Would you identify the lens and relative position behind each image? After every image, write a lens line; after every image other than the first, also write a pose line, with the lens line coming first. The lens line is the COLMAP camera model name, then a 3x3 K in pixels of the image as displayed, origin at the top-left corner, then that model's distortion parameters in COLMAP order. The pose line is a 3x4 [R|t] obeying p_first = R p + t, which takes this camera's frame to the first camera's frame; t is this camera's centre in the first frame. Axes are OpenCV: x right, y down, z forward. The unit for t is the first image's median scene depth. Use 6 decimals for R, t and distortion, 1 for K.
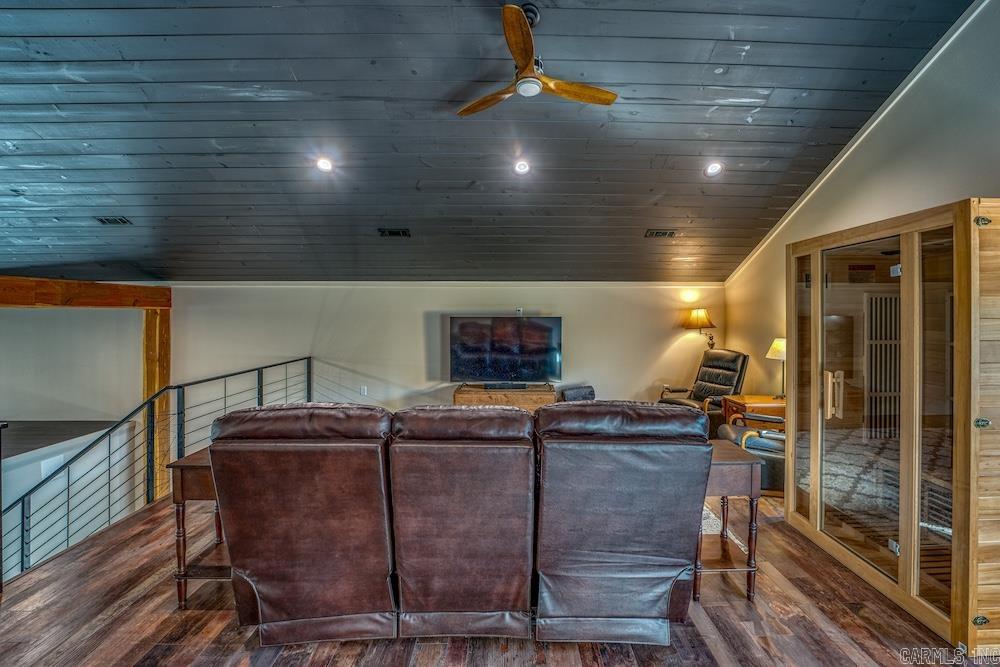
lens RADIAL K [[424.6, 0, 519.0], [0, 424.6, 318.5], [0, 0, 1]] dist [-0.024912, 0.000101]
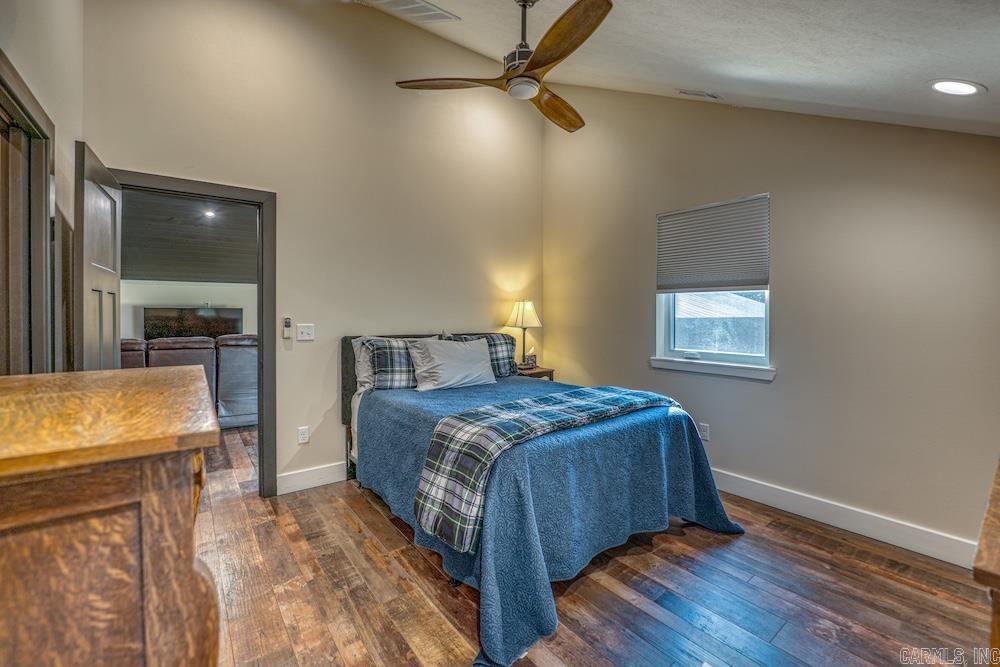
lens RADIAL K [[424.6, 0, 519.0], [0, 424.6, 318.5], [0, 0, 1]] dist [-0.024912, 0.000101]
pose [[0.800081, -0.004400, 0.599876, -0.019430], [0.000035, 0.999973, 0.007288, 0.072473], [-0.599892, -0.005810, 0.800060, -2.329867]]
